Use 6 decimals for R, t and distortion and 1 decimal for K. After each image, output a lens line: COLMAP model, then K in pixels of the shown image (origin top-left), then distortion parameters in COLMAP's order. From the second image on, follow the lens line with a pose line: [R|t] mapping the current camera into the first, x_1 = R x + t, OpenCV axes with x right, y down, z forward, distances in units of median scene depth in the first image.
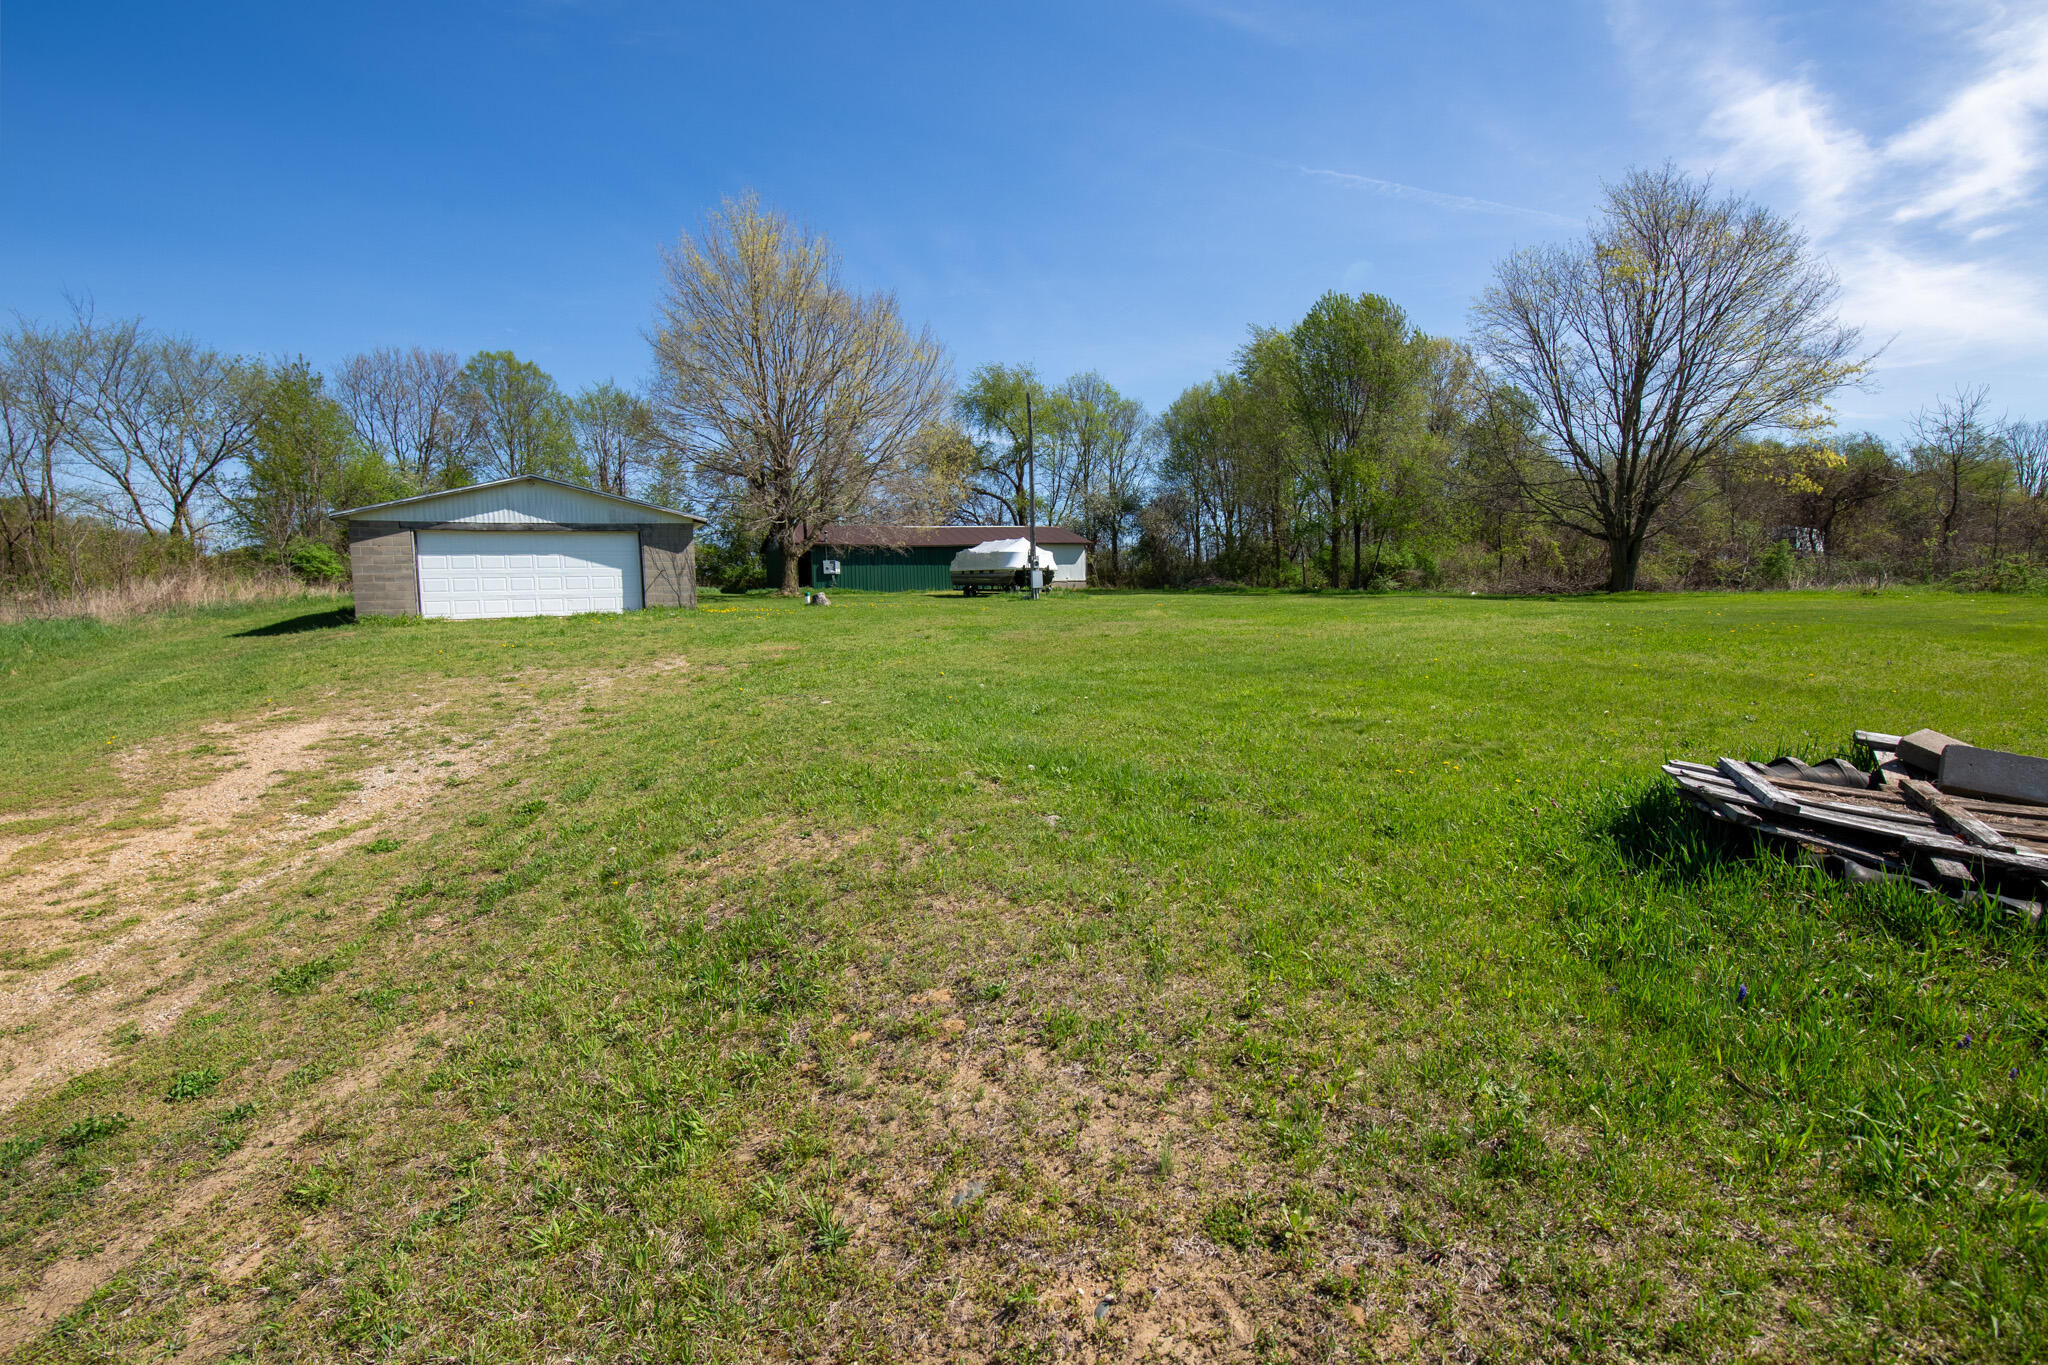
lens RADIAL K [[854.0, 0, 1015.9], [0, 854.0, 693.8], [0, 0, 1]] dist [-0.018500, -0.000369]
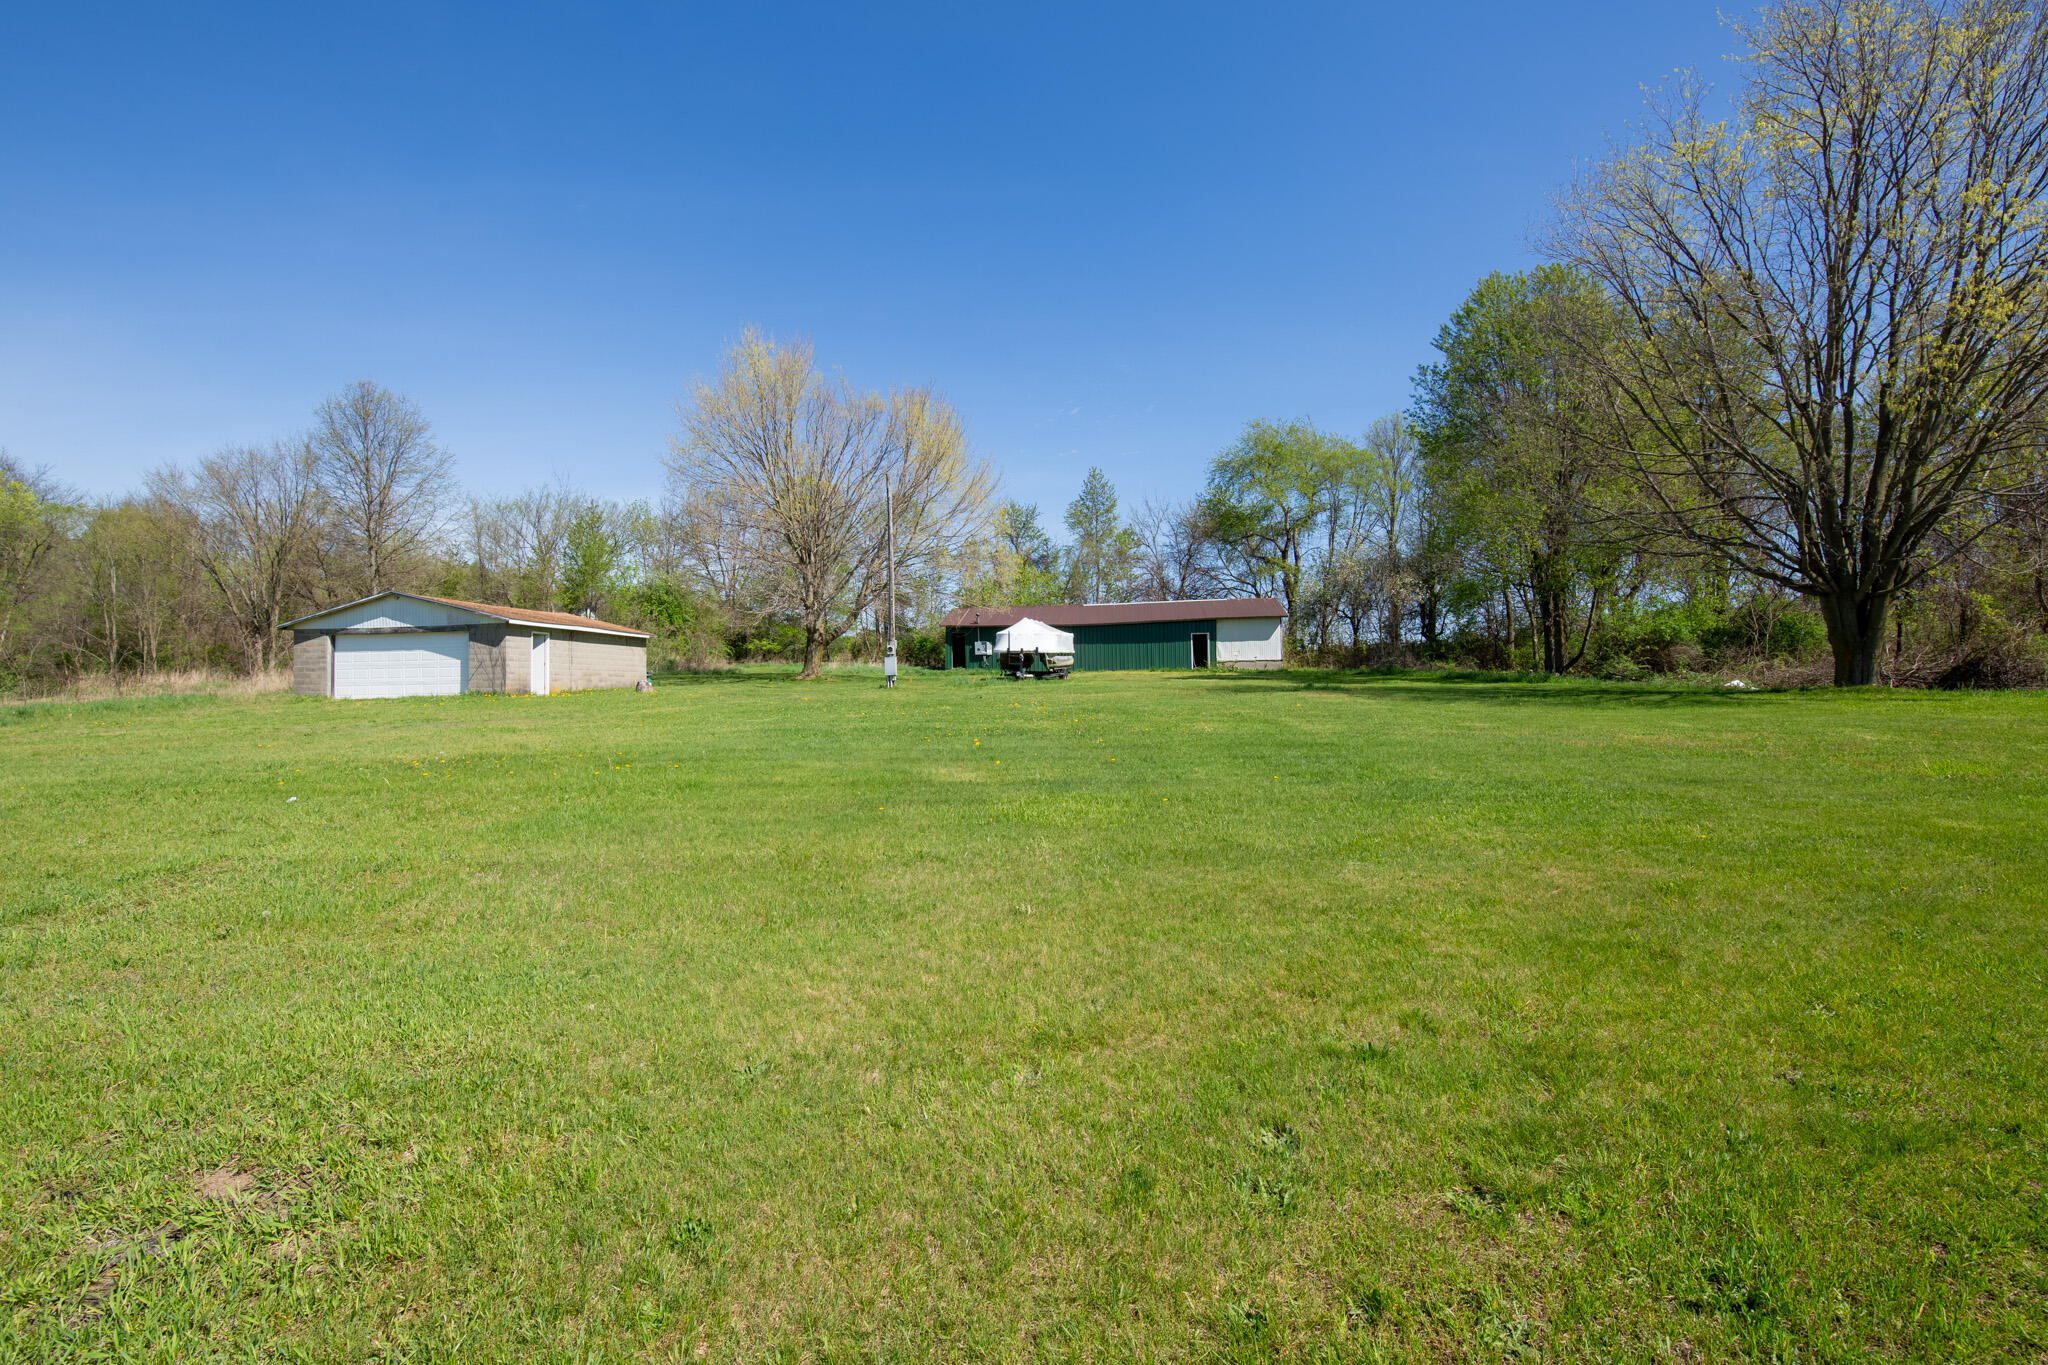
lens RADIAL K [[854.0, 0, 1022.4], [0, 854.0, 669.3], [0, 0, 1]] dist [-0.018500, -0.000369]
pose [[0.838043, 0.005937, -0.545571, 0.922623], [-0.066770, 0.993541, -0.091752, -0.077968], [0.541503, 0.113320, 0.833027, 0.426676]]
